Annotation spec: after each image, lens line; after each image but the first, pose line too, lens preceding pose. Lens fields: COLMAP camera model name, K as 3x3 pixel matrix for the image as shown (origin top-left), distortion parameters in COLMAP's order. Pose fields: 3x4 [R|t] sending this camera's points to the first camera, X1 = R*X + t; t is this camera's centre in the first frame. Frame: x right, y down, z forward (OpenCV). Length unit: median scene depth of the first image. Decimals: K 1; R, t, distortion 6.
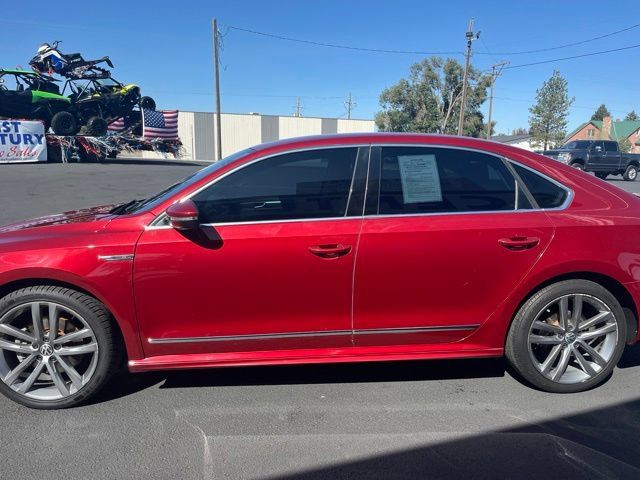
lens RADIAL K [[481.6, 0, 322.4], [0, 481.6, 242.8], [0, 0, 1]] dist [0.062566, -0.074951]
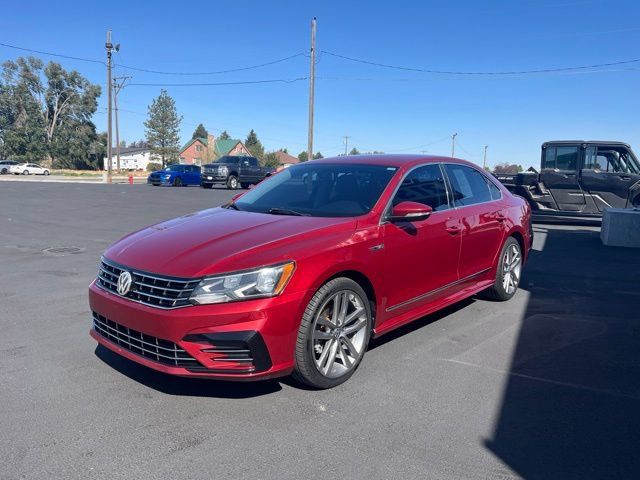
lens RADIAL K [[481.6, 0, 323.2], [0, 481.6, 237.1], [0, 0, 1]] dist [0.062566, -0.074951]
pose [[0.717437, -0.092201, 0.690495, -0.188739], [0.116386, 0.993135, 0.011685, -0.004020], [-0.686832, 0.071981, 0.723243, 0.022873]]
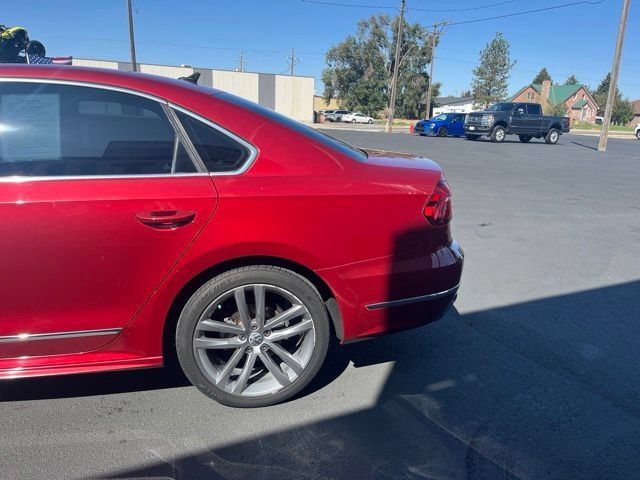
lens RADIAL K [[481.6, 0, 320.0], [0, 481.6, 234.9], [0, 0, 1]] dist [0.062566, -0.074951]
pose [[0.995748, -0.002571, 0.092084, 0.082008], [-0.003468, 0.997856, 0.065360, -0.003441], [-0.092055, -0.065402, 0.993604, 0.035195]]
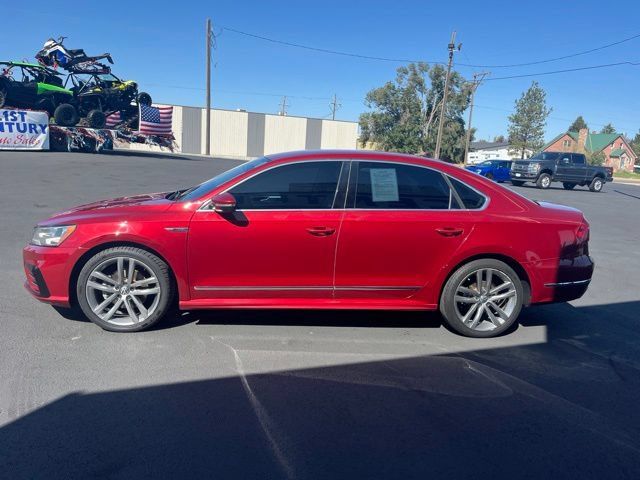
lens RADIAL K [[481.6, 0, 316.5], [0, 481.6, 235.3], [0, 0, 1]] dist [0.062566, -0.074951]
pose [[0.998768, 0.040121, 0.029207, -0.005483], [-0.039804, 0.999143, -0.011353, 0.006307], [-0.029637, 0.010176, 0.999509, -0.064232]]
